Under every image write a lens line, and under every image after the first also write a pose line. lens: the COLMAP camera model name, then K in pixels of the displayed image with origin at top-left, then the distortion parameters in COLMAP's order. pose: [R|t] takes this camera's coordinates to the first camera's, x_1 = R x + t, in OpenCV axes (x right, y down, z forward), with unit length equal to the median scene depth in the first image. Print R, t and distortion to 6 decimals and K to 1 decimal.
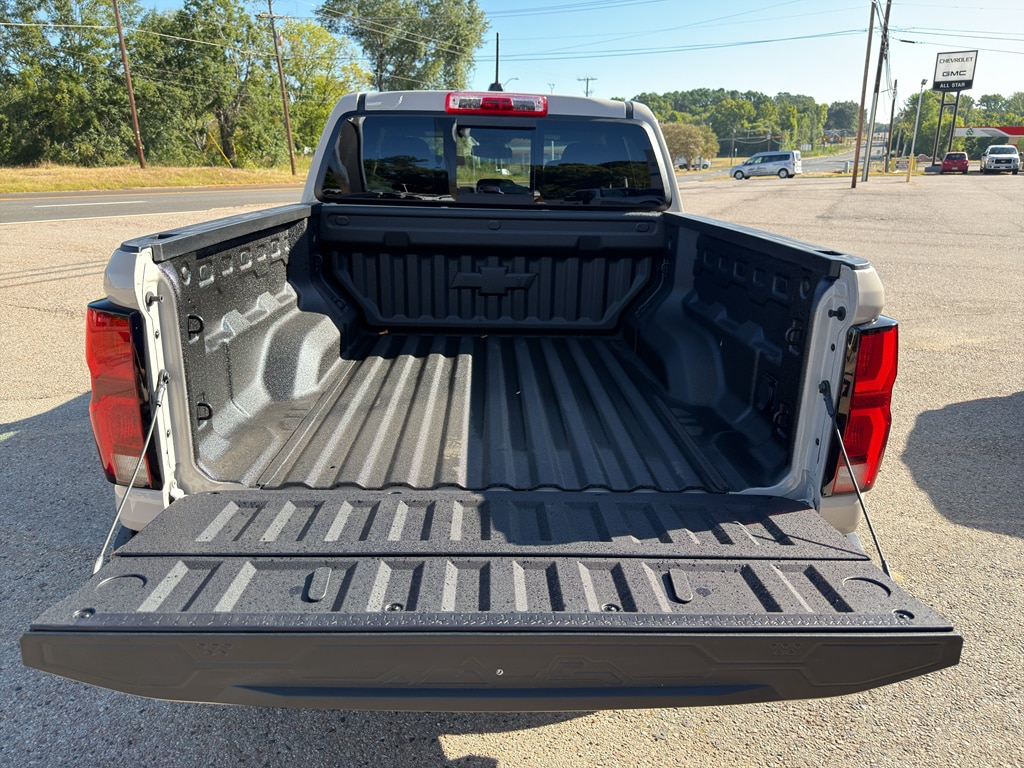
lens RADIAL K [[729.2, 0, 512.0], [0, 729.2, 384.0], [0, 0, 1]] dist [0.002795, -0.003590]
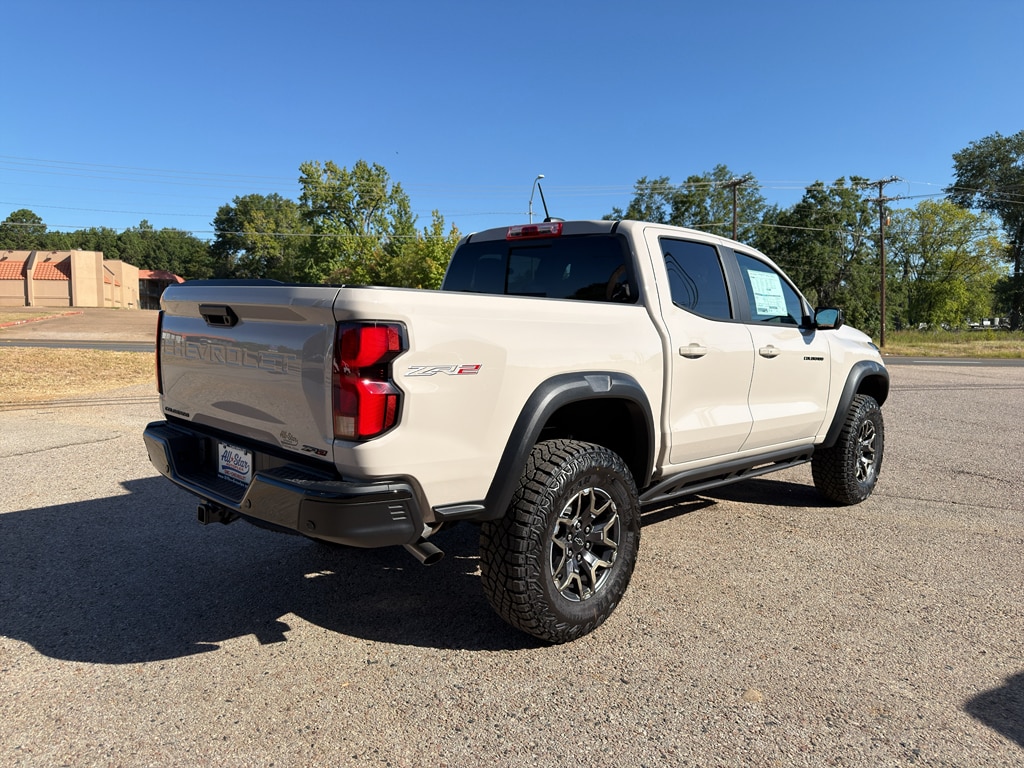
lens RADIAL K [[717.9, 0, 514.2], [0, 717.9, 391.3], [0, 0, 1]] dist [0.054570, -0.084026]
pose [[0.696228, 0.071424, -0.714258, 0.040753], [-0.227481, 0.965704, -0.125170, 0.003796], [0.680822, 0.249627, 0.688598, 0.005160]]
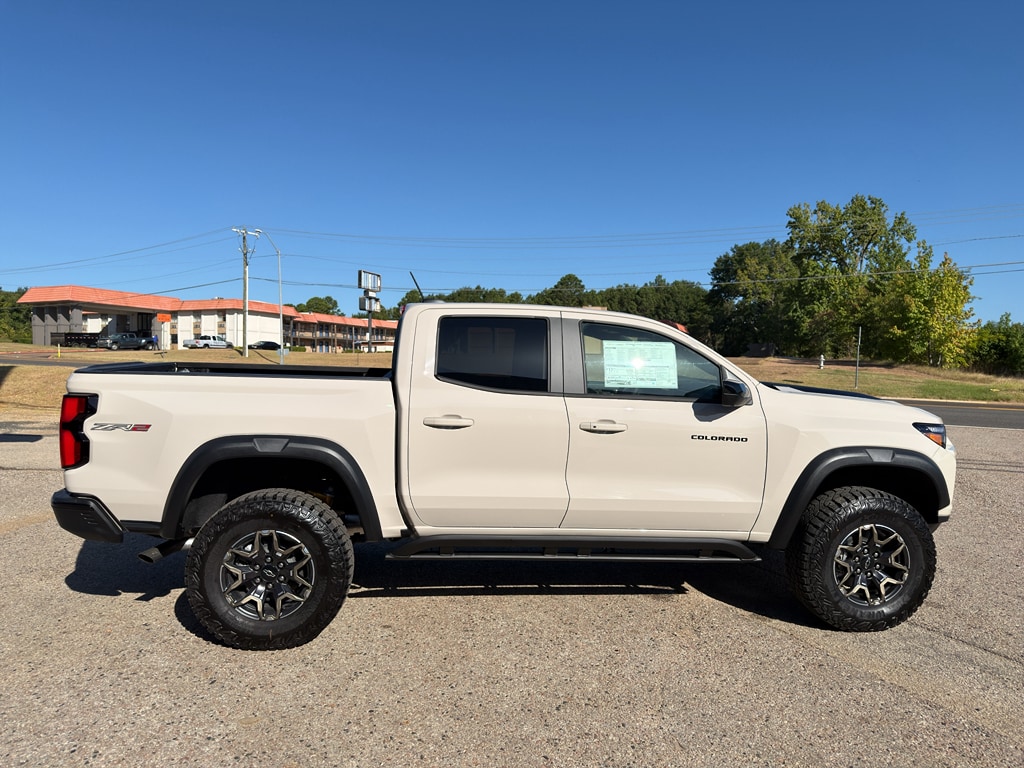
lens RADIAL K [[717.9, 0, 514.2], [0, 717.9, 391.3], [0, 0, 1]] dist [0.054570, -0.084026]
pose [[0.075988, 0.041534, -0.996243, 0.068304], [-0.317462, 0.948147, 0.015315, -0.013720], [0.945222, 0.315106, 0.085233, 0.049869]]
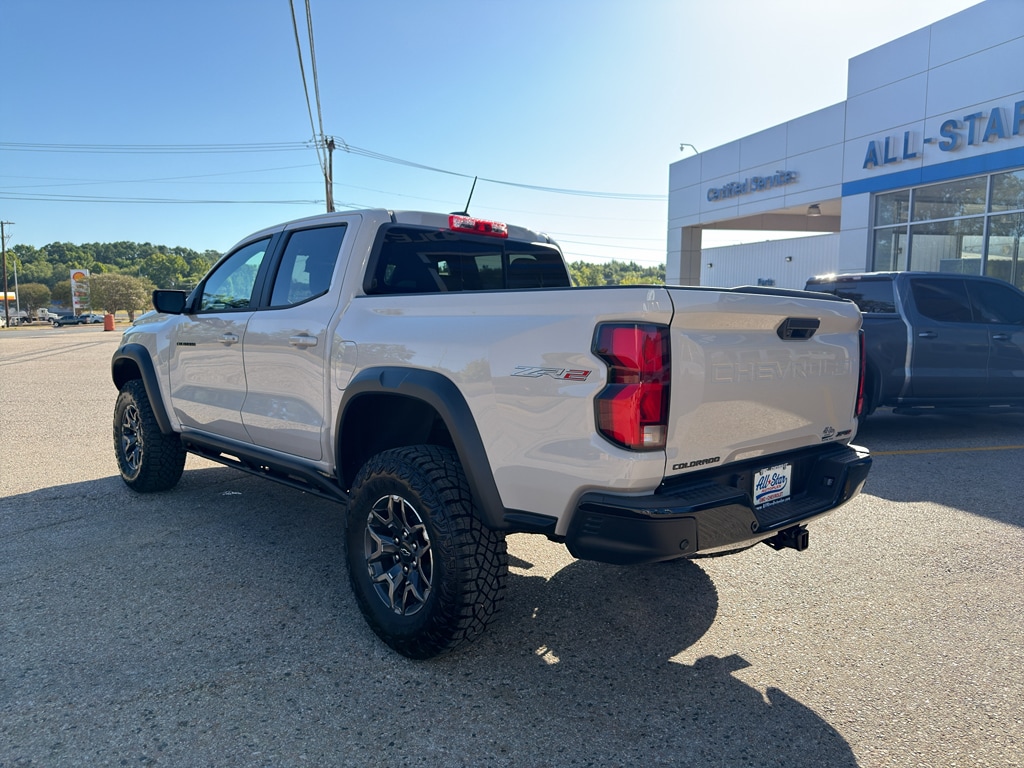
lens RADIAL K [[729.2, 0, 512.0], [0, 729.2, 384.0], [0, 0, 1]] dist [0.002795, -0.003590]
pose [[0.748701, -0.065171, 0.659697, -0.037694], [0.195396, 0.972639, -0.125672, 0.003151], [-0.633457, 0.222993, 0.740950, 0.002147]]
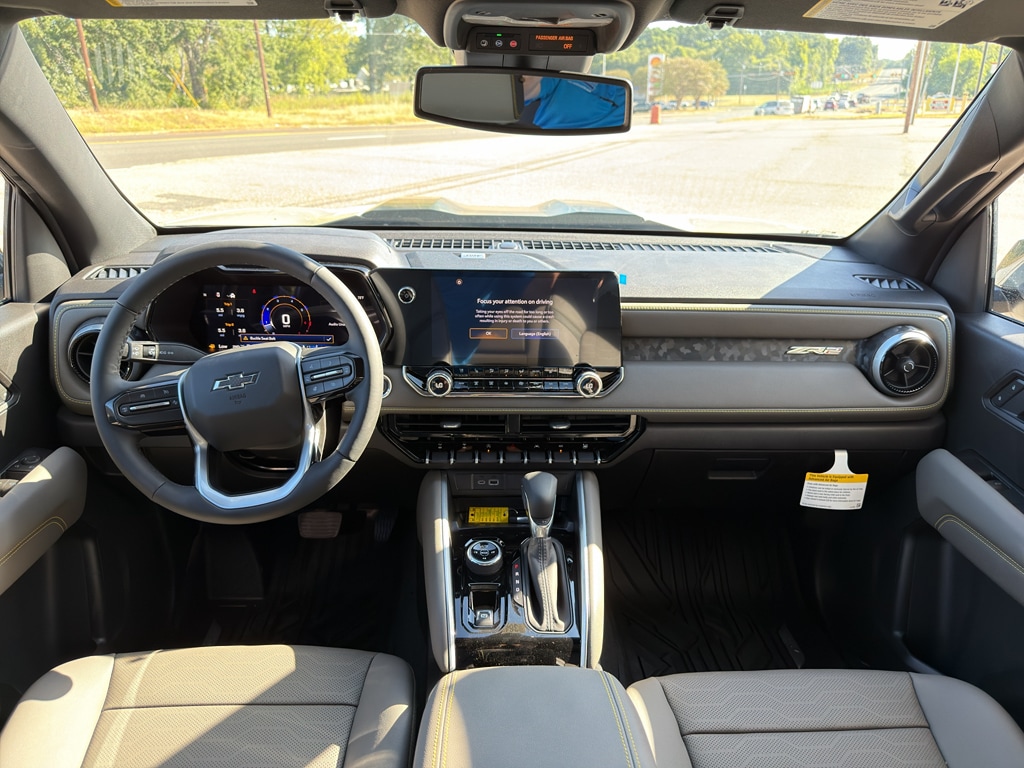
lens RADIAL K [[734.8, 0, 512.0], [0, 734.8, 384.0], [0, 0, 1]] dist [-0.011540, -0.001425]
pose [[0.999990, -0.003696, 0.002701, -0.002760], [0.003487, 0.997283, 0.073577, -0.016883], [-0.002965, -0.073566, 0.997286, 0.052005]]
